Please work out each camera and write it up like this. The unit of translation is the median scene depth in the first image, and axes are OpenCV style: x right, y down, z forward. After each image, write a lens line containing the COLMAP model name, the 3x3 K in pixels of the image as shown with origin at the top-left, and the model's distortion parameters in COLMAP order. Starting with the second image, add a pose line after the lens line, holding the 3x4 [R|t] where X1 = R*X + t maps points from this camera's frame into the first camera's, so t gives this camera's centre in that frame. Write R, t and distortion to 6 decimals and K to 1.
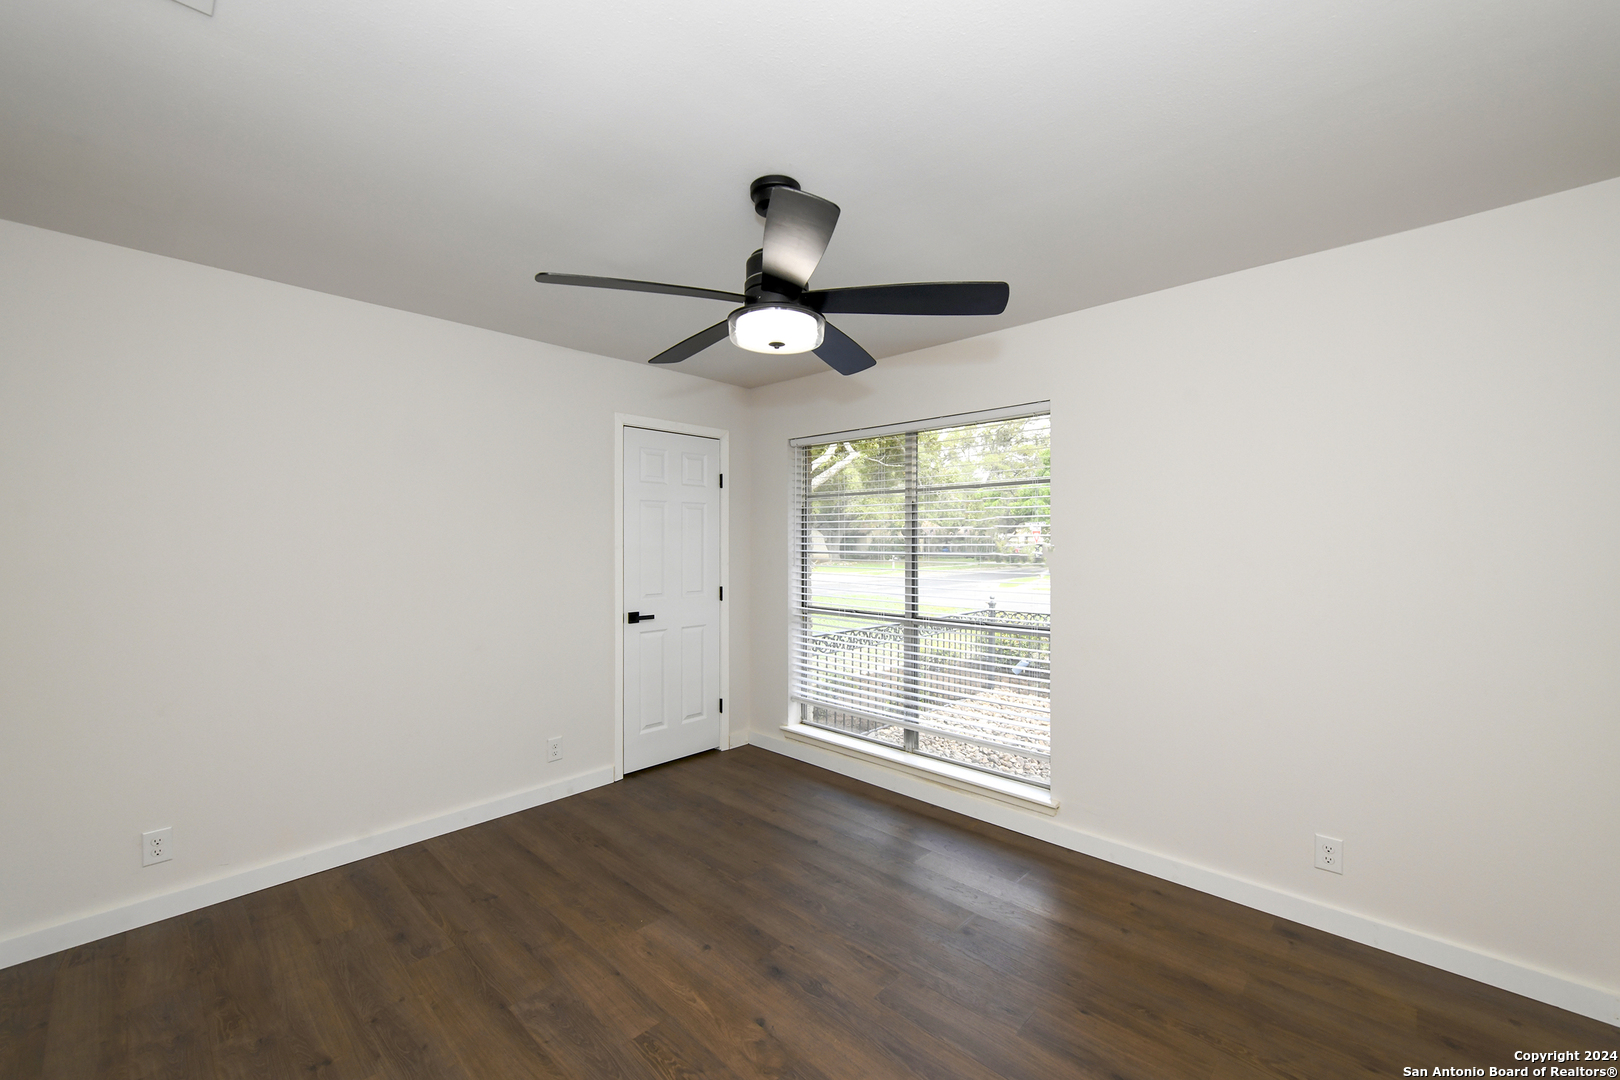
lens RADIAL K [[634.9, 0, 811.4], [0, 634.9, 564.4], [0, 0, 1]] dist [0.001890, 0.000168]
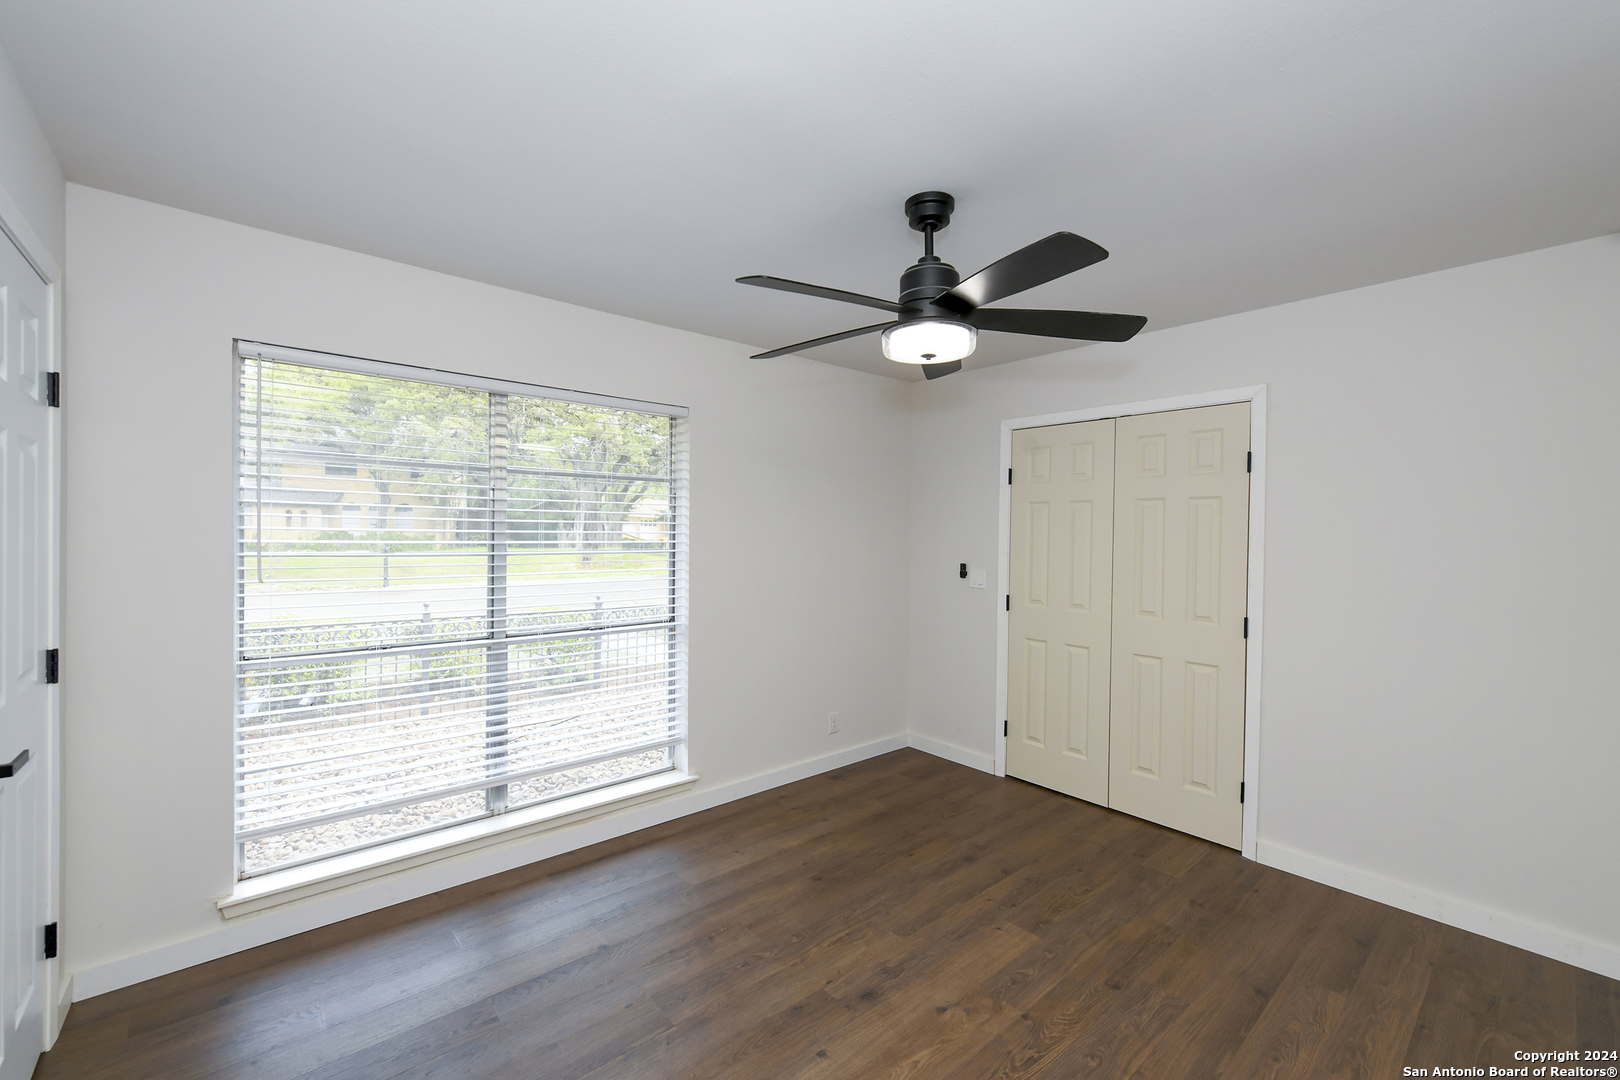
lens RADIAL K [[653.2, 0, 813.8], [0, 653.2, 536.2], [0, 0, 1]] dist [0.001853, -0.000113]
pose [[0.112443, -0.003238, 0.993653, -1.005765], [0.025611, 0.999672, 0.000360, -0.044063], [-0.993328, 0.025408, 0.112490, 0.932308]]
